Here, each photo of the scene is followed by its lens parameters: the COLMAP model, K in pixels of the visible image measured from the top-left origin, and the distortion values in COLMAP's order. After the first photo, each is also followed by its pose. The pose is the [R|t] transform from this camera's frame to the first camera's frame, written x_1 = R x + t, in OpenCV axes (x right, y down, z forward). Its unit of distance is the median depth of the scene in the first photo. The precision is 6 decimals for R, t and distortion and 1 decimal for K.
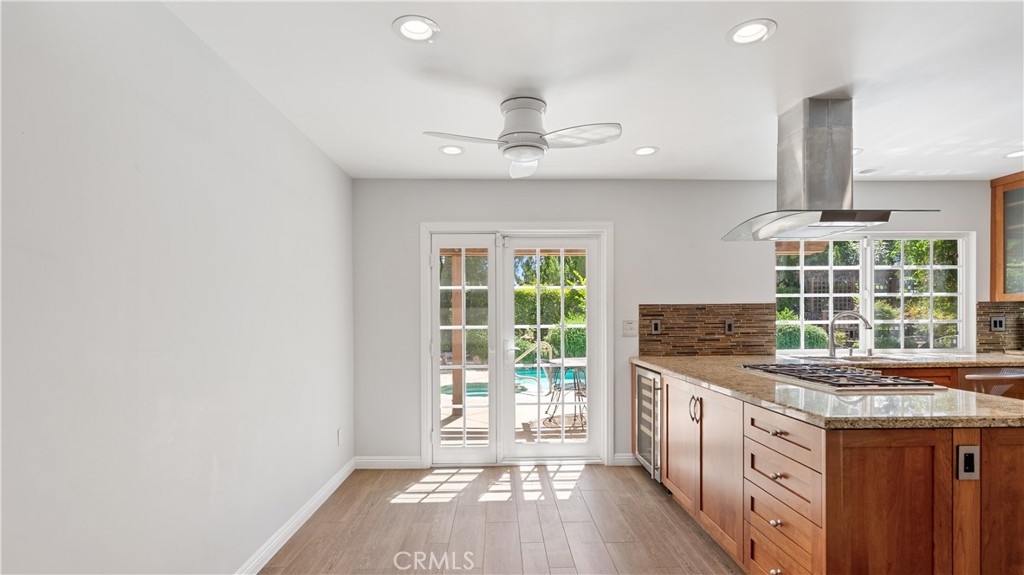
lens RADIAL K [[473.4, 0, 518.9], [0, 473.4, 317.3], [0, 0, 1]] dist [-0.002352, 0.002491]
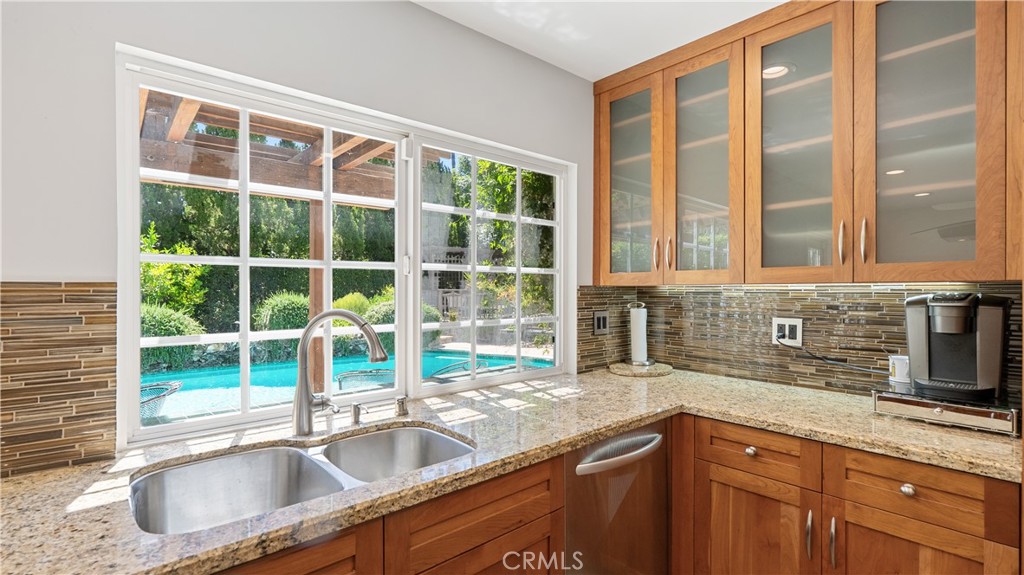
lens RADIAL K [[473.4, 0, 509.4], [0, 473.4, 289.1], [0, 0, 1]] dist [-0.002352, 0.002491]
pose [[0.774409, 0.007654, 0.632640, 0.538473], [-0.005424, 0.999970, -0.005459, -0.024794], [-0.632663, 0.000796, 0.774427, 0.607020]]
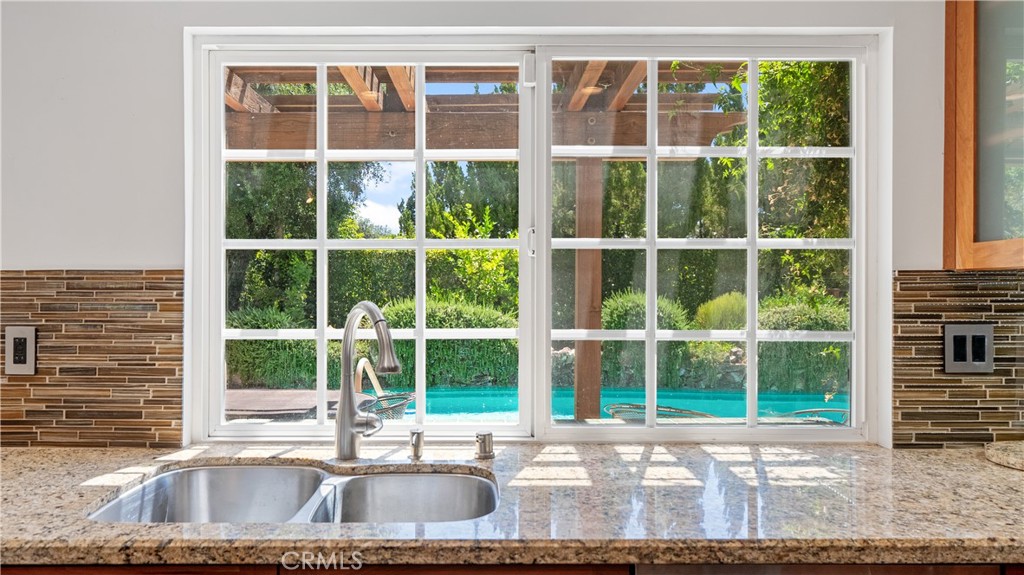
lens RADIAL K [[720.3, 0, 483.6], [0, 720.3, 285.7], [0, 0, 1]] dist [0.002588, 0.002487]
pose [[0.999306, 0.008562, -0.036243, 0.734489], [-0.008732, 0.999952, -0.004535, -0.019186], [0.036203, 0.004849, 0.999333, 0.554589]]
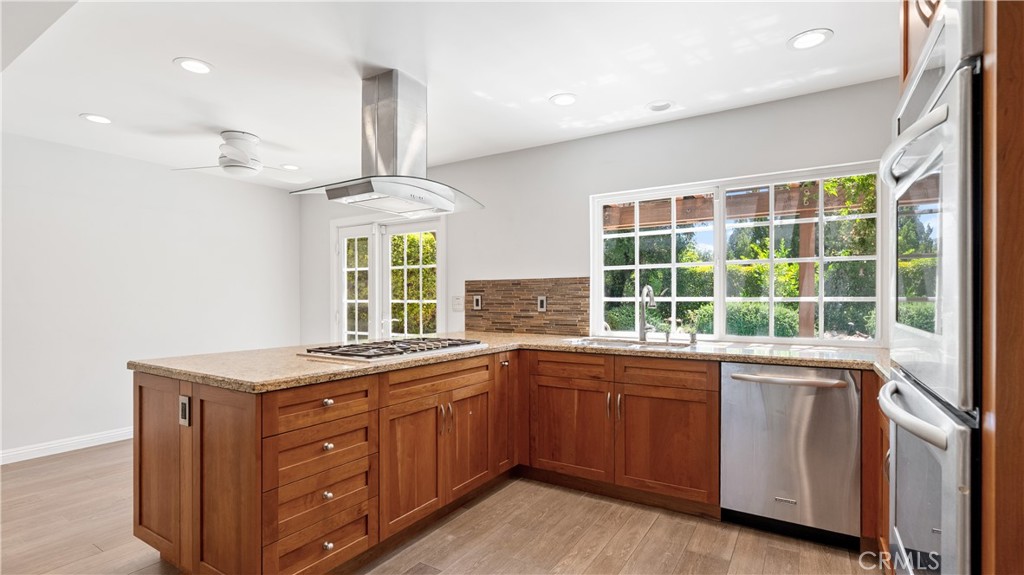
lens RADIAL K [[473.4, 0, 515.1], [0, 473.4, 297.1], [0, 0, 1]] dist [-0.002352, 0.002491]
pose [[0.830930, 0.003179, -0.556368, 0.903397], [-0.004660, 0.999988, -0.001246, 0.009069], [0.556358, 0.003628, 0.830935, 0.193245]]
